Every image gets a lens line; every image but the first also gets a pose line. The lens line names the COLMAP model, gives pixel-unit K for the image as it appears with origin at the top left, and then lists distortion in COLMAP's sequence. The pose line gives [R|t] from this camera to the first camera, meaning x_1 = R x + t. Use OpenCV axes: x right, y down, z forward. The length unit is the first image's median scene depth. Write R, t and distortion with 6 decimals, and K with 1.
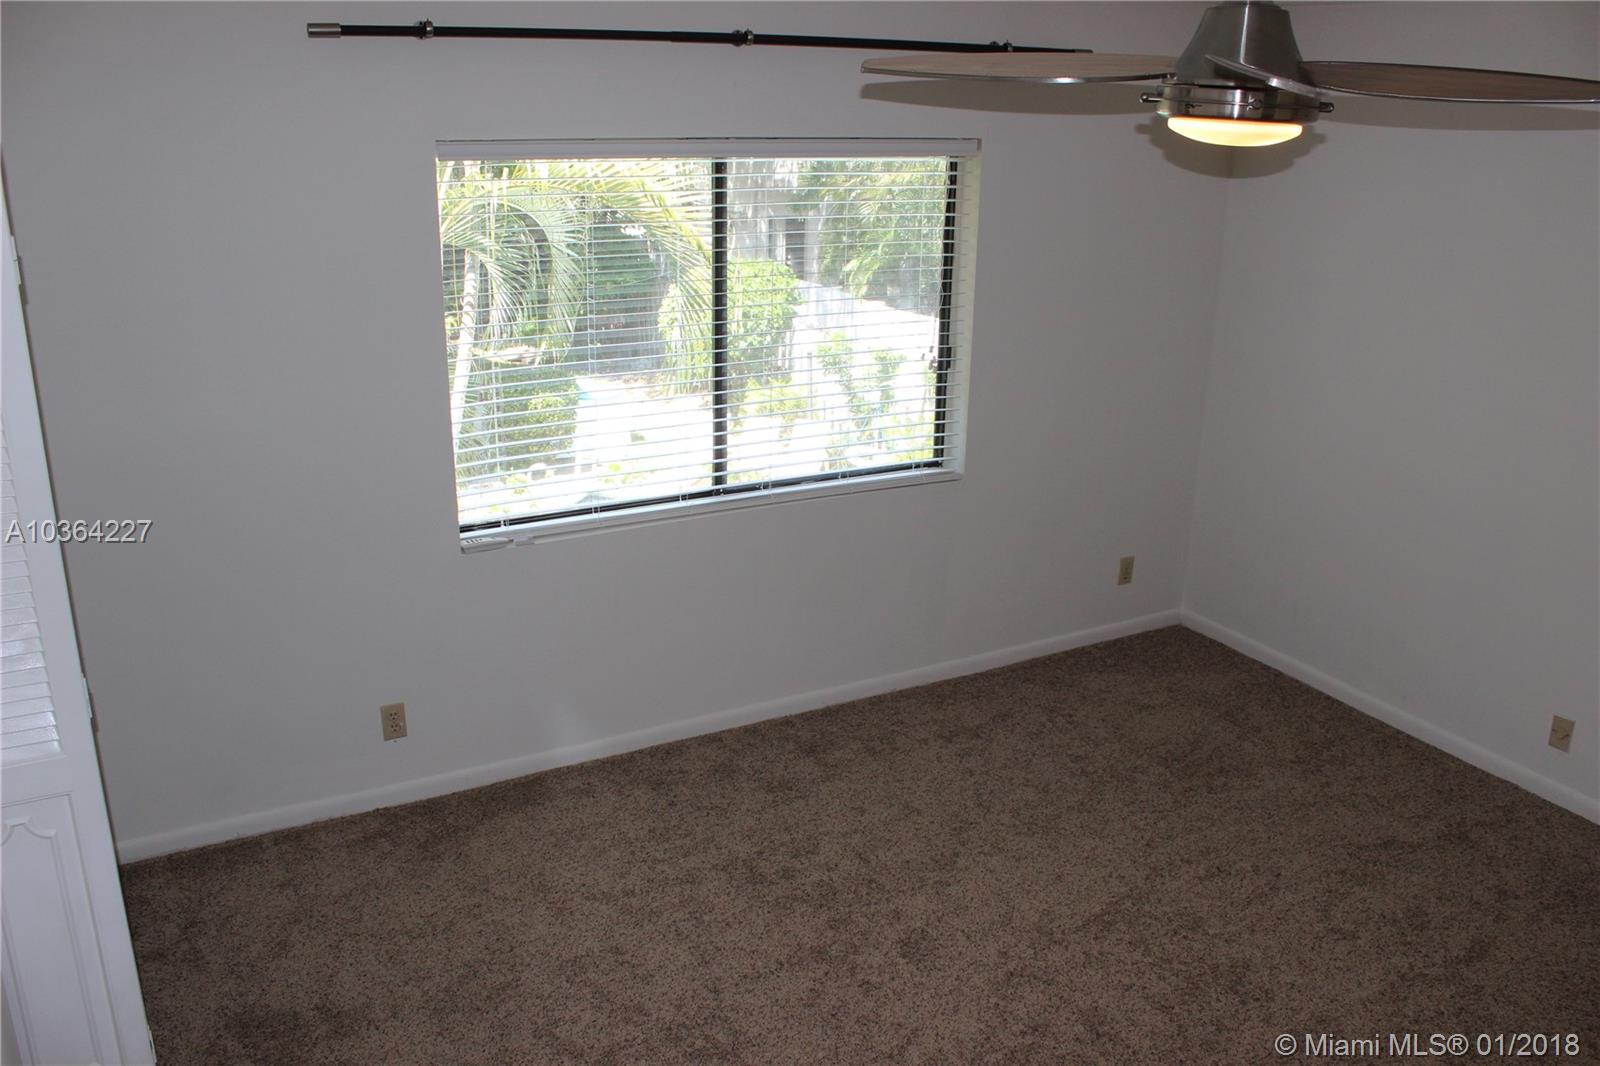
lens RADIAL K [[1337.7, 0, 800.0], [0, 1337.7, 533.0], [0, 0, 1]] dist [-0.150126, 0.006033]
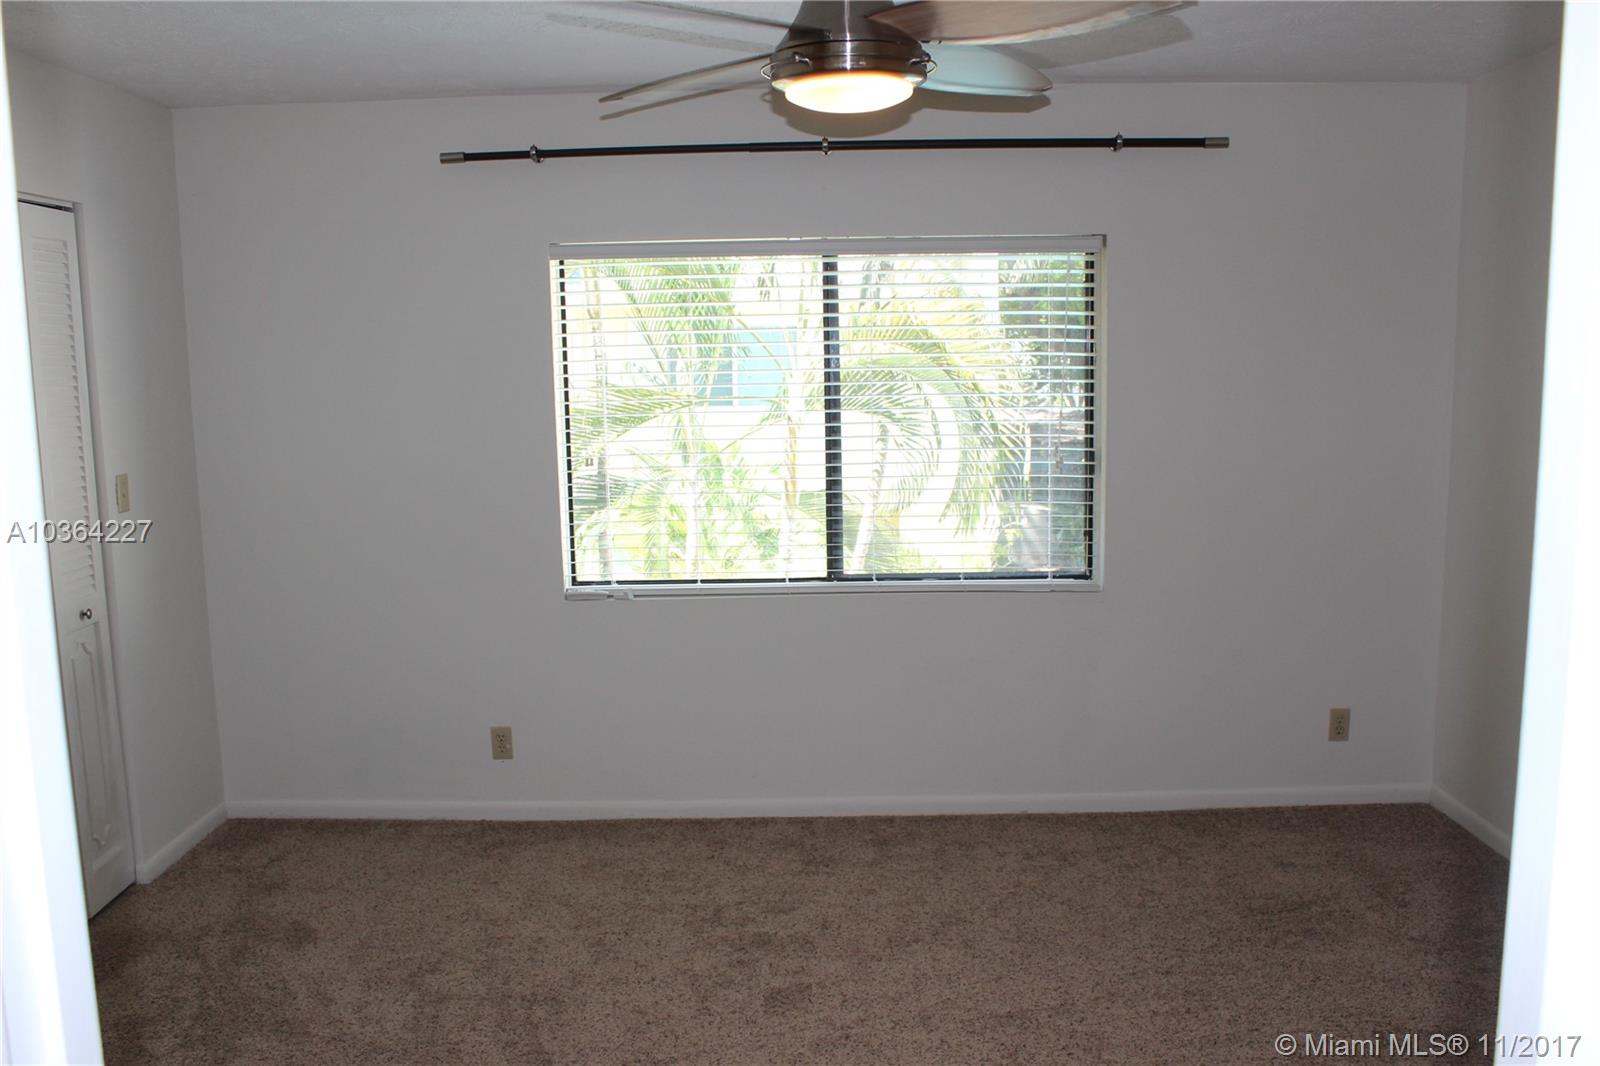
lens RADIAL K [[1349.2, 0, 776.9], [0, 1349.2, 566.3], [0, 0, 1]] dist [-0.152091, 0.002006]
pose [[0.854796, 0.037827, -0.517584, 0.481648], [-0.126716, 0.982366, -0.137478, 0.118138], [0.503257, 0.183101, 0.844516, 0.101837]]
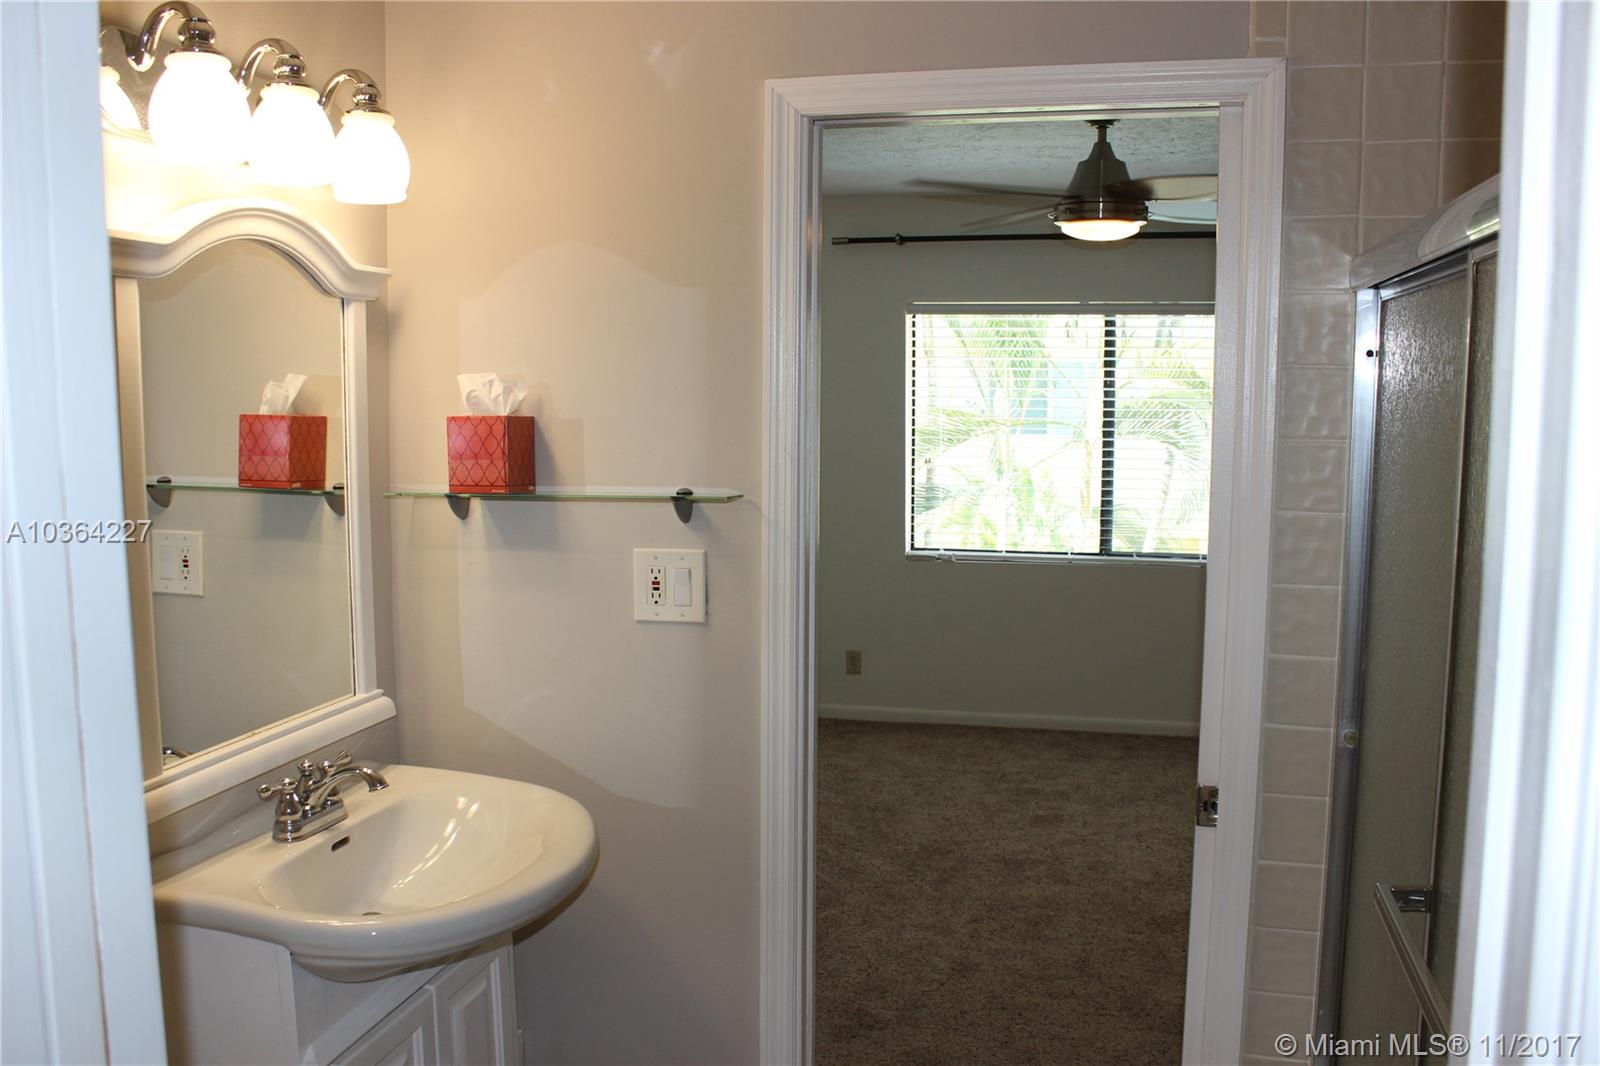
lens RADIAL K [[1349.2, 0, 776.9], [0, 1349.2, 566.3], [0, 0, 1]] dist [-0.152091, 0.002006]
pose [[0.710928, 0.063273, -0.700412, 0.731902], [-0.206703, 0.970753, -0.122112, 0.240814], [0.672201, 0.231591, 0.703215, -0.222676]]
